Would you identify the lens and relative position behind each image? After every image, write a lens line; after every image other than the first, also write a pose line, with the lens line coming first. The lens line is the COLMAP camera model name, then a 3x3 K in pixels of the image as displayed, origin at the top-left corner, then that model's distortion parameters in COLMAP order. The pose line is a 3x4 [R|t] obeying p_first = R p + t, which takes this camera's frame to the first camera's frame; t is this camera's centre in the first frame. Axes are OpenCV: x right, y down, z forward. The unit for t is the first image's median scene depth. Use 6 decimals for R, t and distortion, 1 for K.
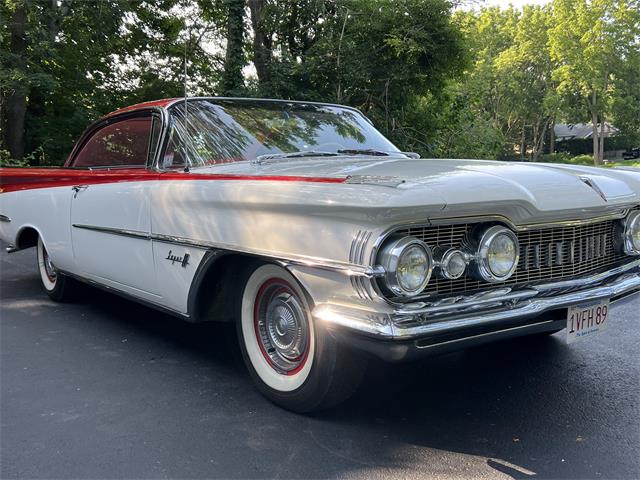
lens RADIAL K [[677.2, 0, 320.0], [0, 677.2, 240.0], [0, 0, 1]] dist [0.078585, 0.010418]
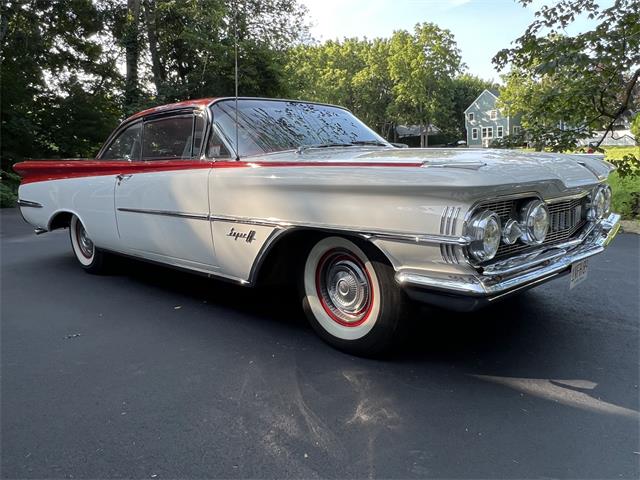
lens RADIAL K [[498.2, 0, 320.2], [0, 498.2, 257.9], [0, 0, 1]] dist [-0.012932, -0.006643]
pose [[0.980904, -0.048692, 0.188298, -0.209512], [0.031194, 0.995008, 0.094799, -0.009009], [-0.191974, -0.087115, 0.977526, 0.108459]]
